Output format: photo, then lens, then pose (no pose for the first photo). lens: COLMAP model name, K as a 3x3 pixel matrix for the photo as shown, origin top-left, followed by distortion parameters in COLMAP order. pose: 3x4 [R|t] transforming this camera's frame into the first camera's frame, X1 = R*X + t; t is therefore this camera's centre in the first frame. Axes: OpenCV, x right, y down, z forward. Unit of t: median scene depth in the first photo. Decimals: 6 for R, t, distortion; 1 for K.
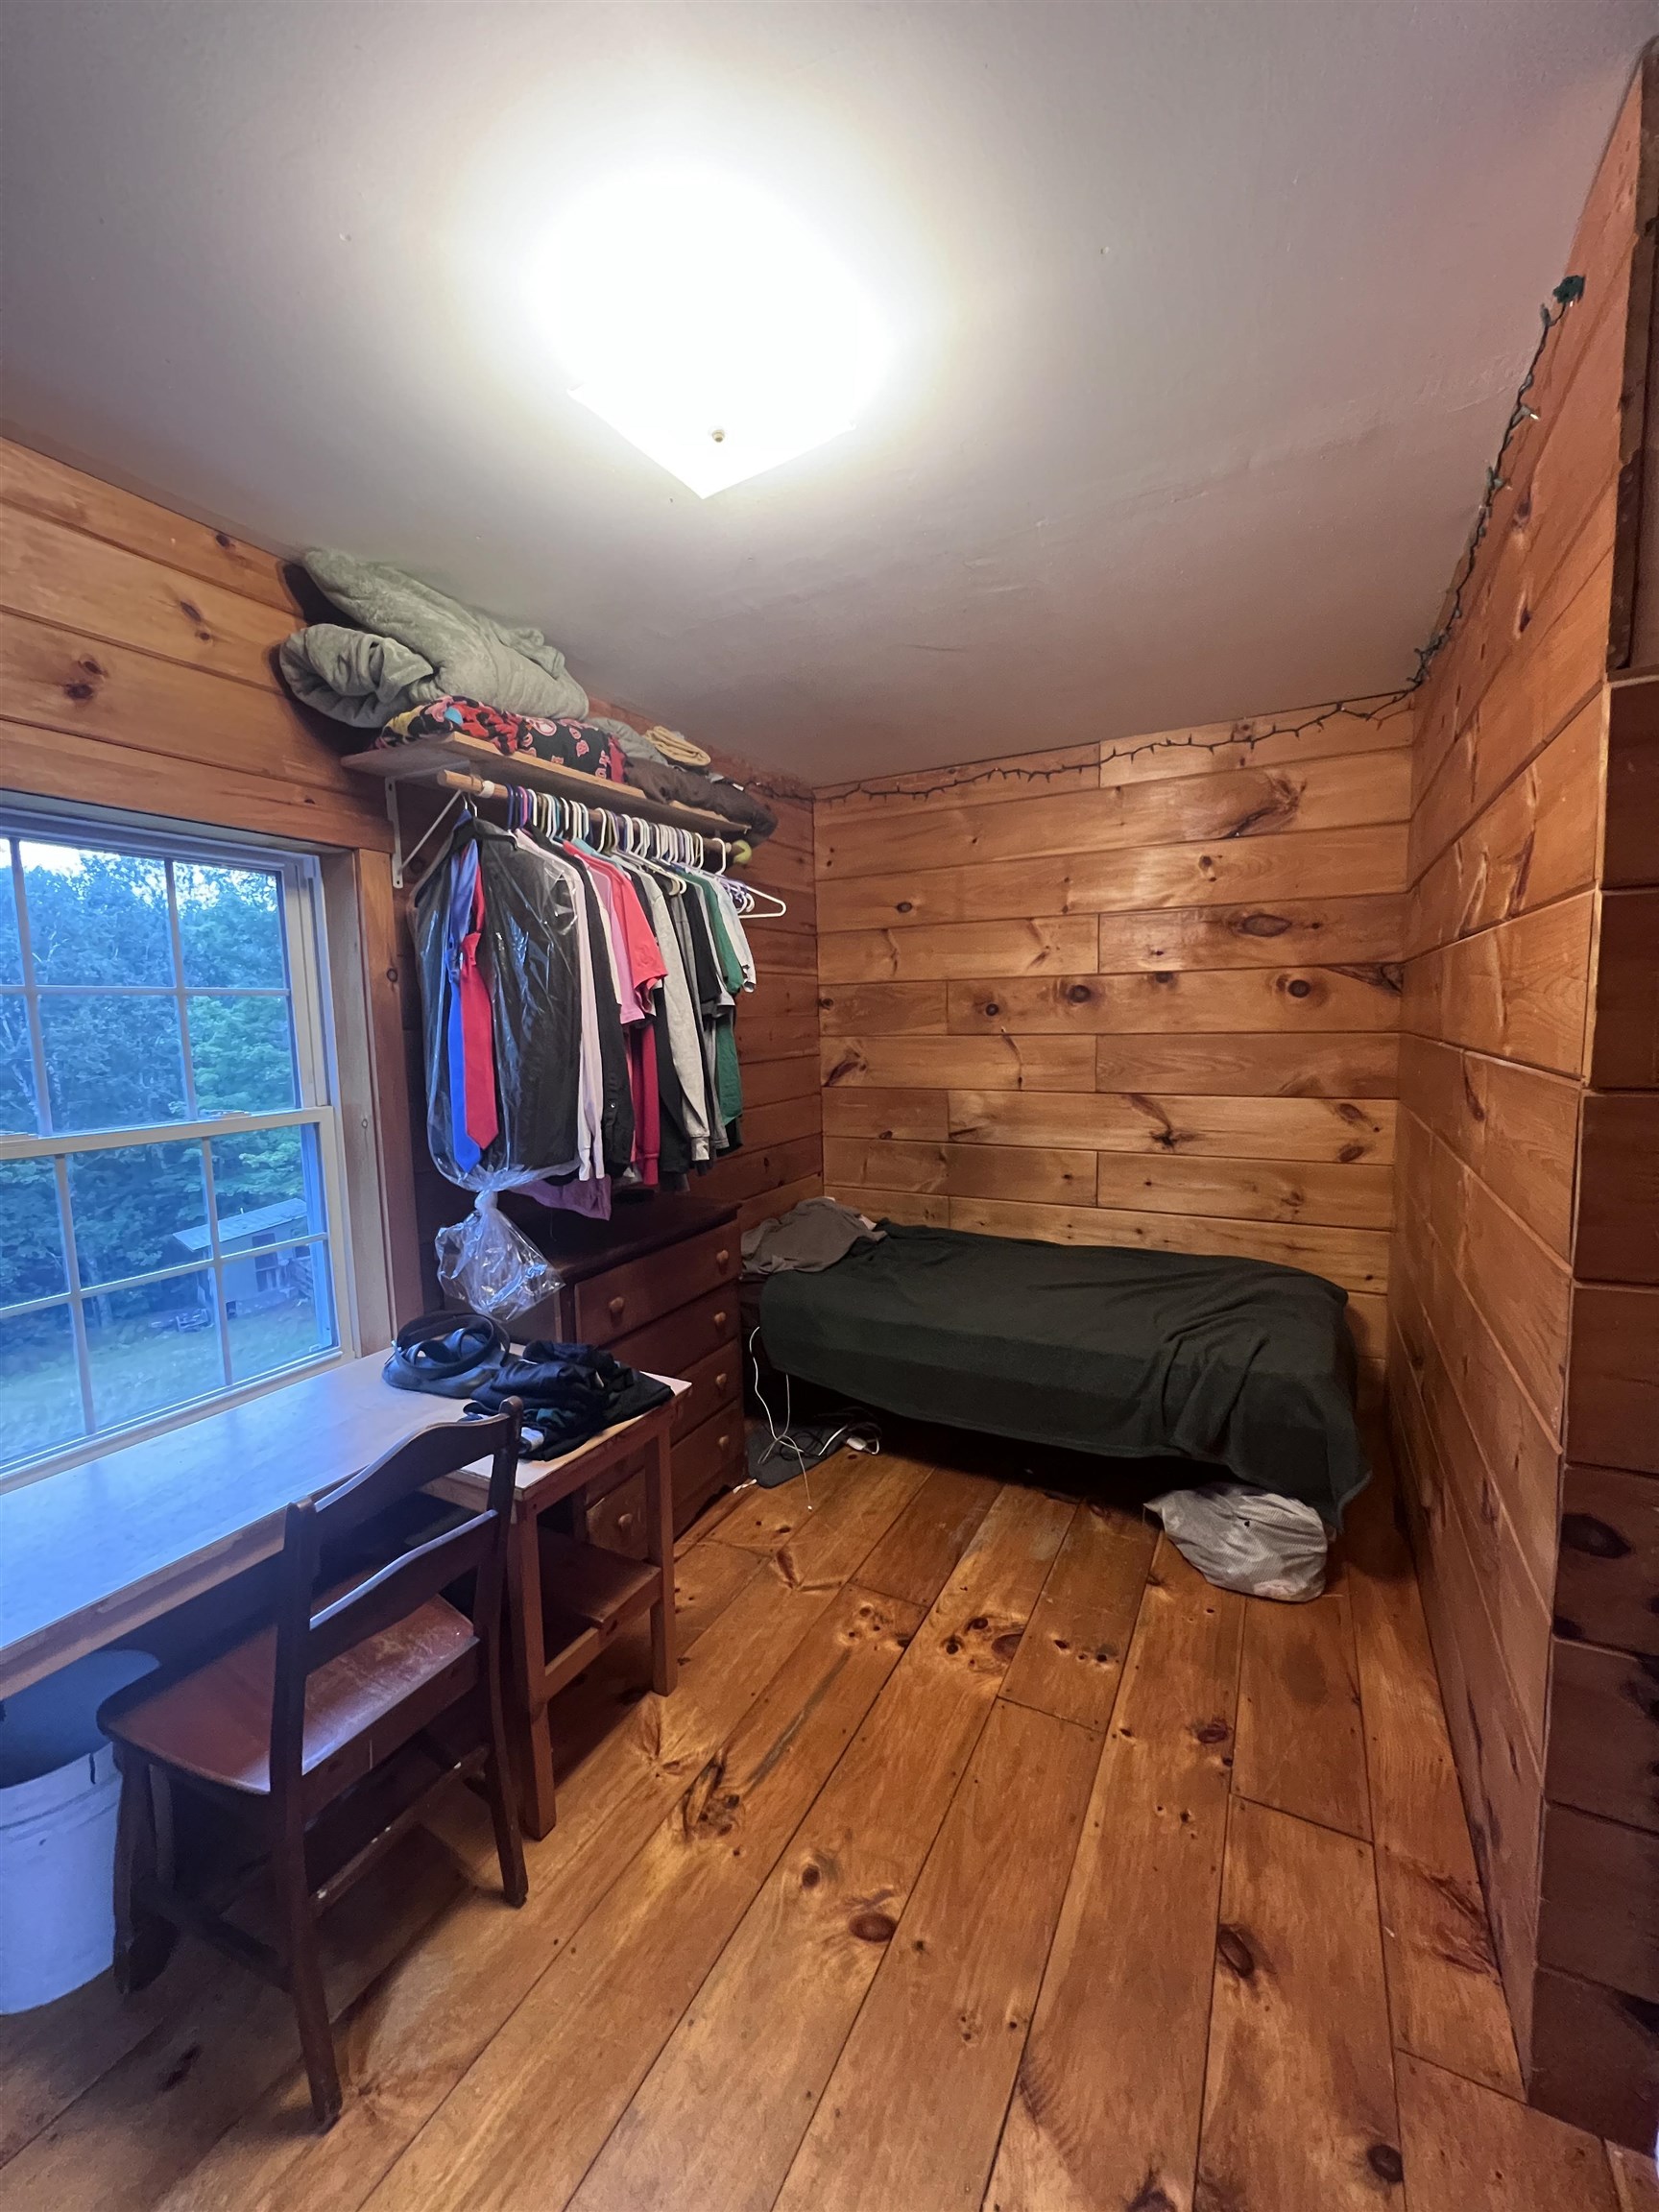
lens RADIAL K [[885.5, 0, 831.2], [0, 885.5, 1107.7], [0, 0, 1]] dist [-0.002341, 0.000784]
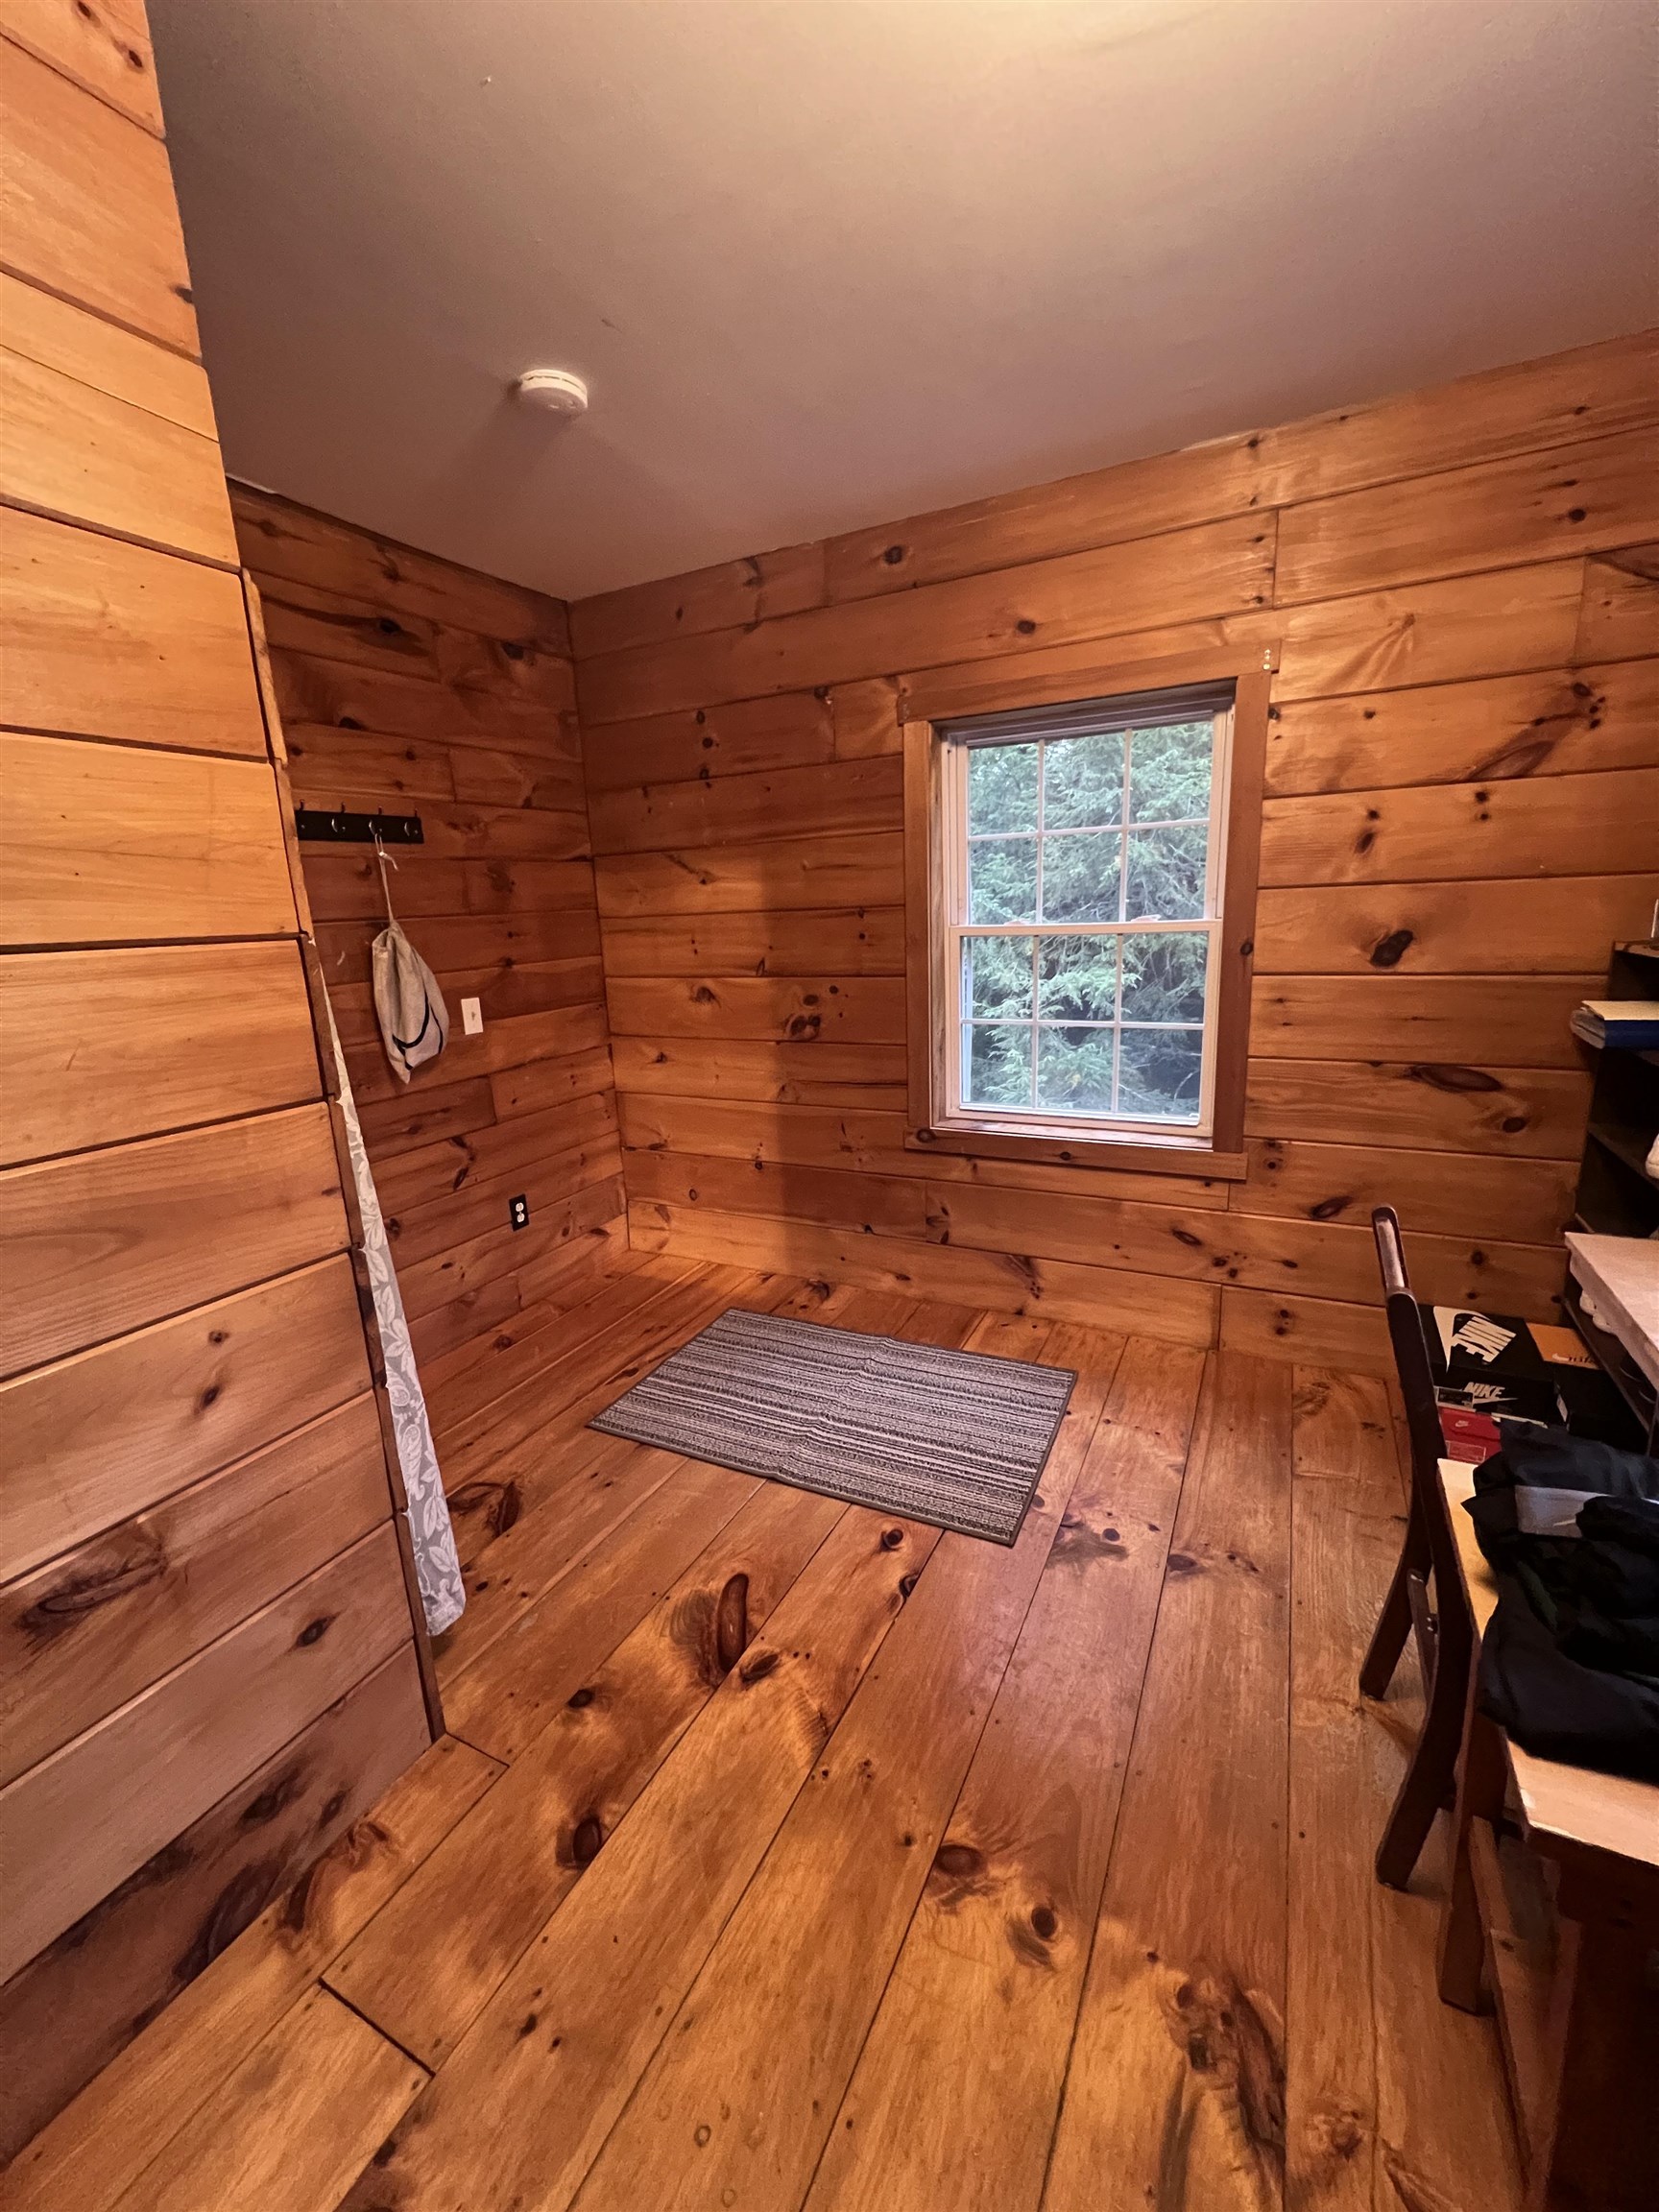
lens RADIAL K [[885.5, 0, 829.4], [0, 885.5, 1101.9], [0, 0, 1]] dist [-0.002341, 0.000784]
pose [[-0.997394, 0.072123, 0.002073, 0.072950], [0.069181, 0.947757, 0.311400, -0.060323], [0.020495, 0.310732, -0.950277, 0.963636]]
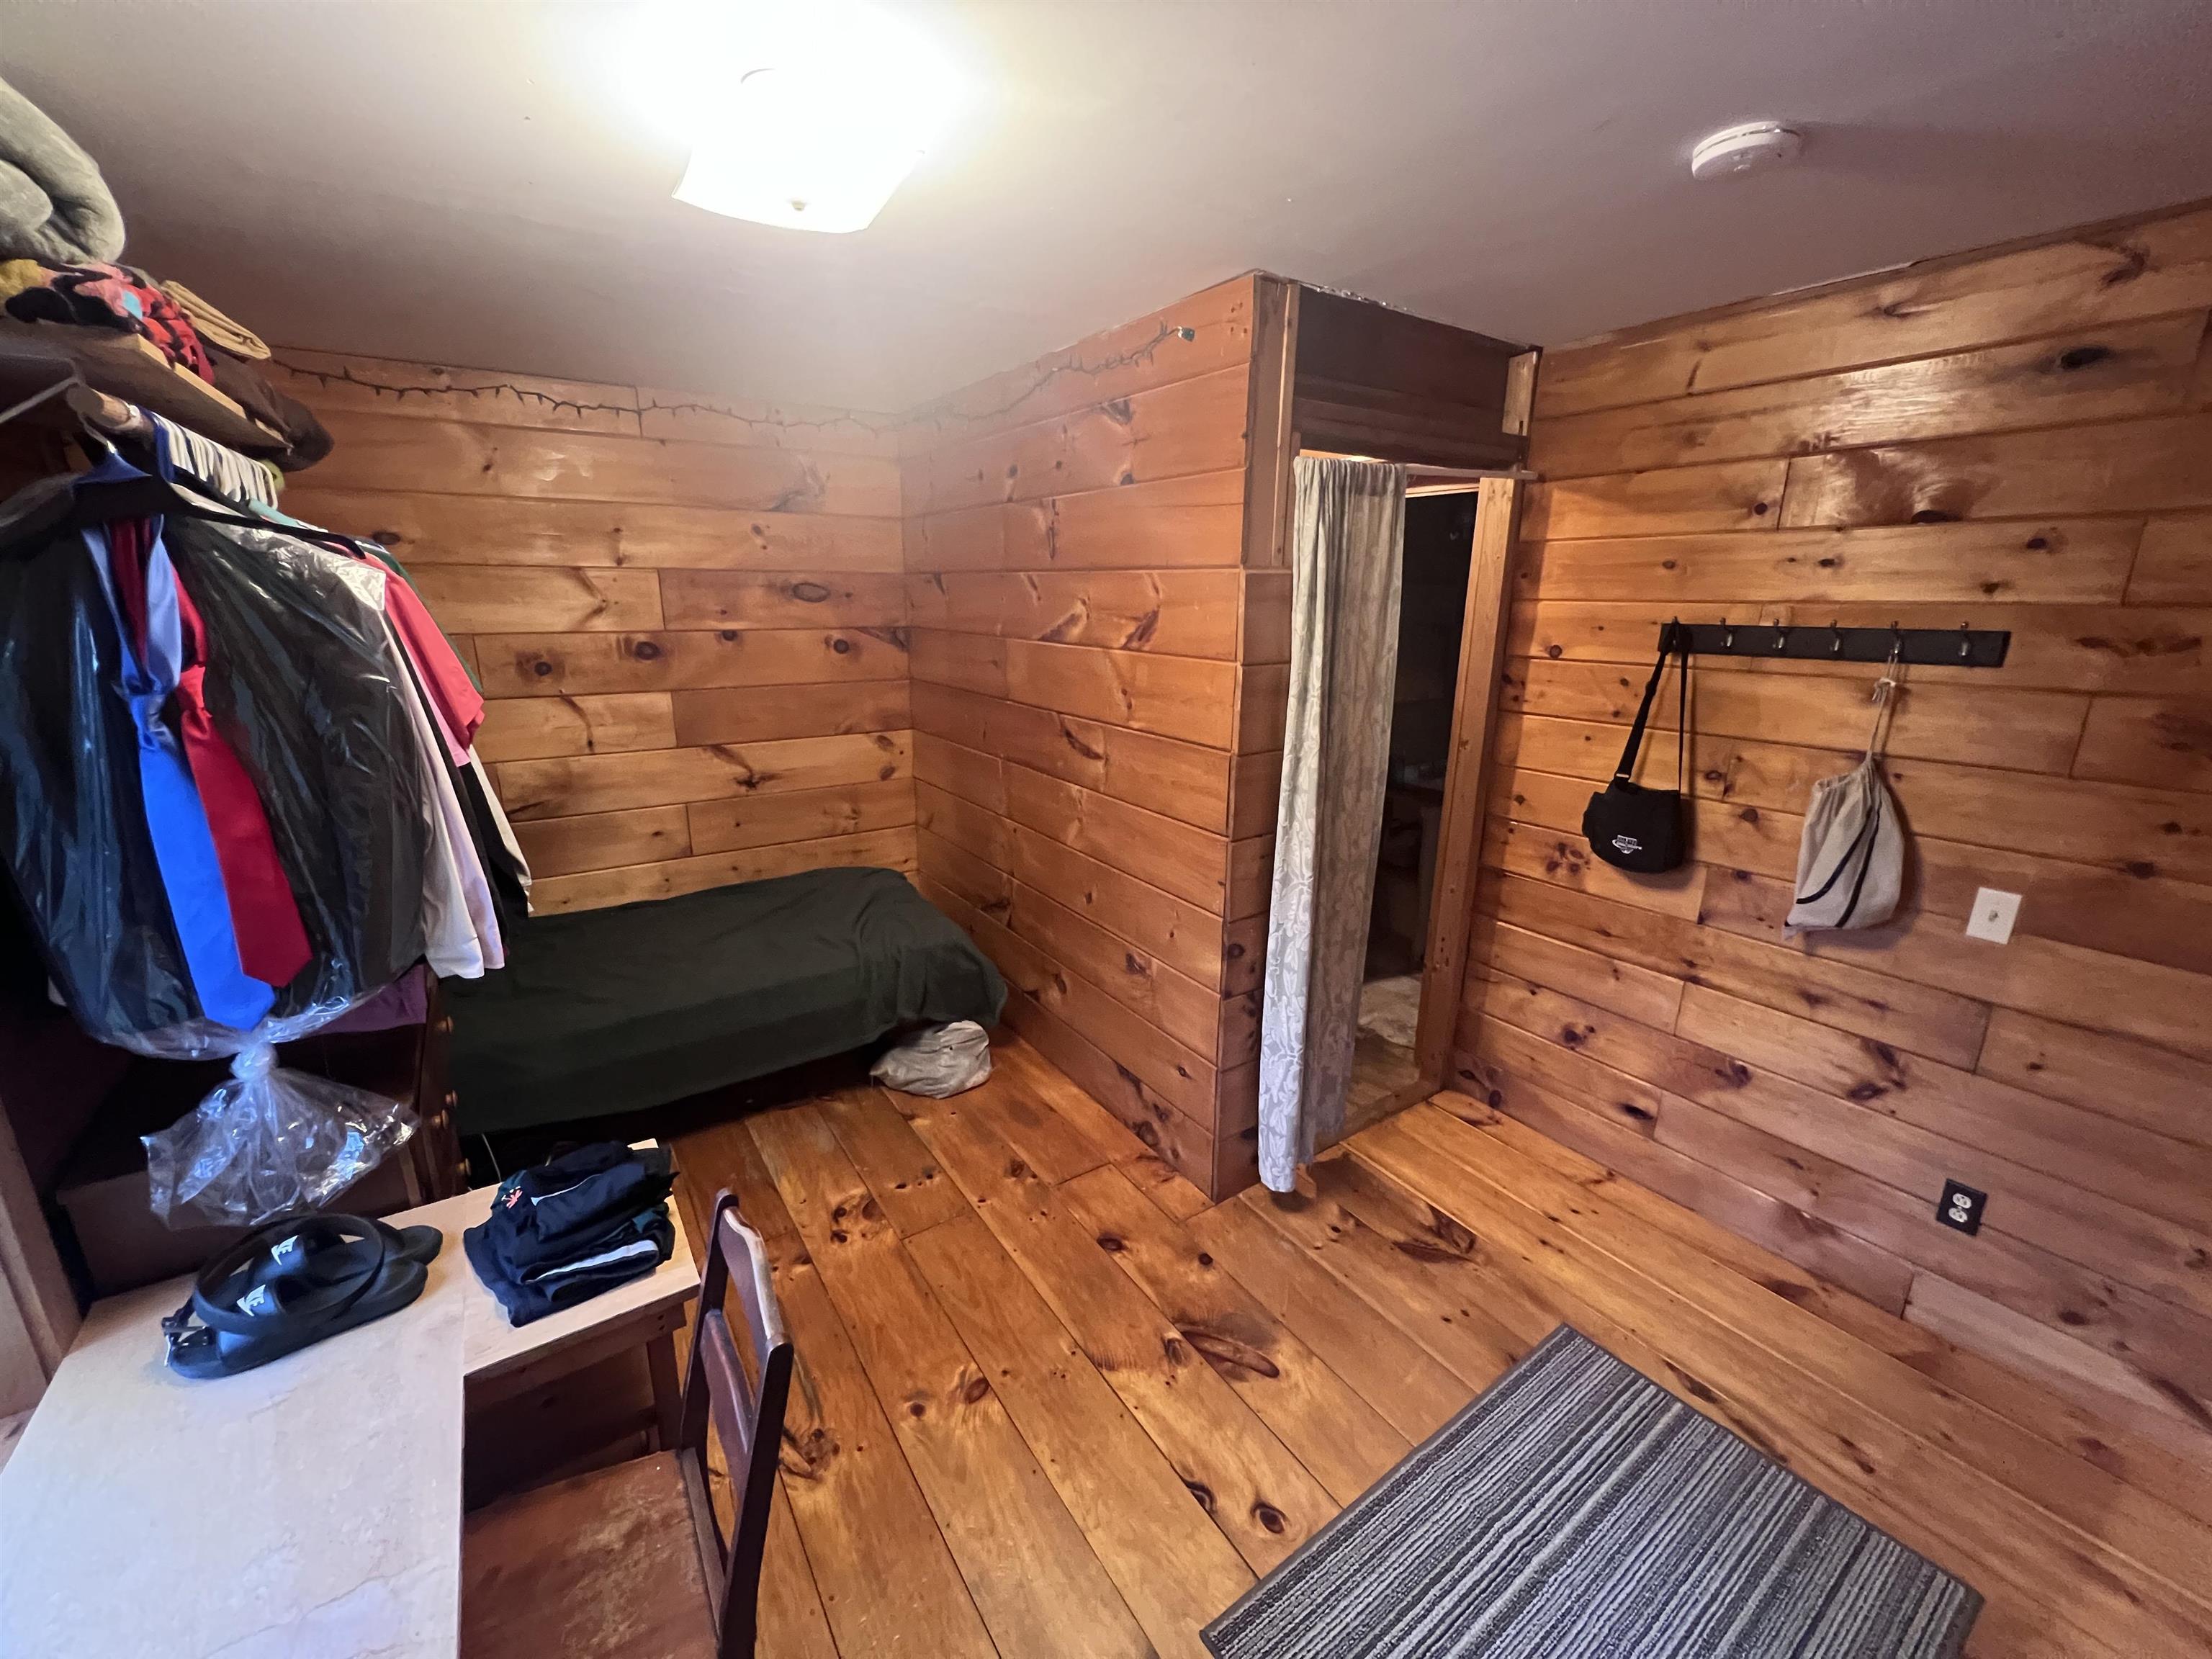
lens RADIAL K [[885.5, 0, 1106.3], [0, 885.5, 831.1], [0, 0, 1]] dist [-0.002341, 0.000784]
pose [[0.470419, -0.207051, 0.857809, -0.527413], [0.071566, 0.977833, 0.196776, -0.127421], [-0.879537, -0.031177, 0.474809, 0.102415]]
